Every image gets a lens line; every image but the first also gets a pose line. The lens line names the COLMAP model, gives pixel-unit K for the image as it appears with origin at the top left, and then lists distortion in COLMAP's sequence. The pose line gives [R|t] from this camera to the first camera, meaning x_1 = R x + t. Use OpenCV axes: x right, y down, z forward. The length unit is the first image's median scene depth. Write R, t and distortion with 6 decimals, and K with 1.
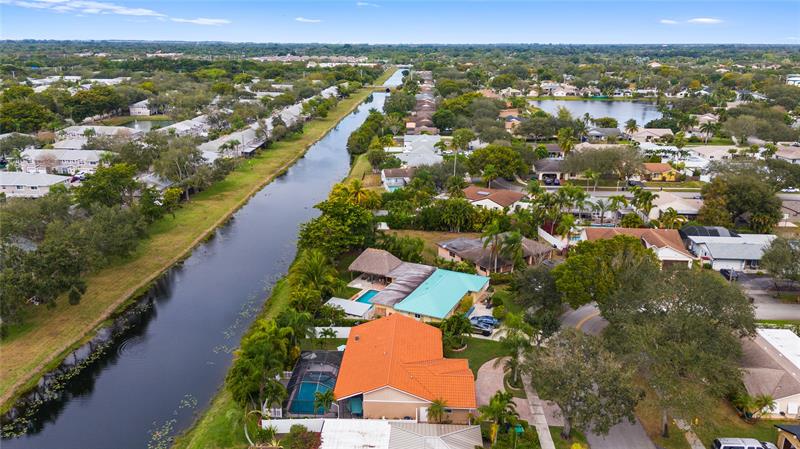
lens RADIAL K [[588.7, 0, 400.0], [0, 588.7, 224.5], [0, 0, 1]] dist [0.067257, -0.066106]
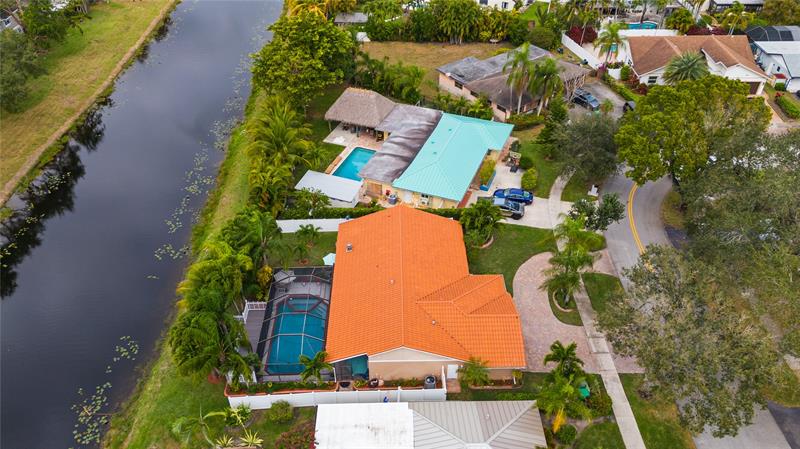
lens RADIAL K [[588.7, 0, 400.0], [0, 588.7, 224.5], [0, 0, 1]] dist [0.067257, -0.066106]
pose [[0.998198, -0.045468, 0.039158, -0.027876], [0.027665, 0.927795, 0.372062, -0.076197], [-0.053247, -0.370309, 0.927381, 0.249949]]
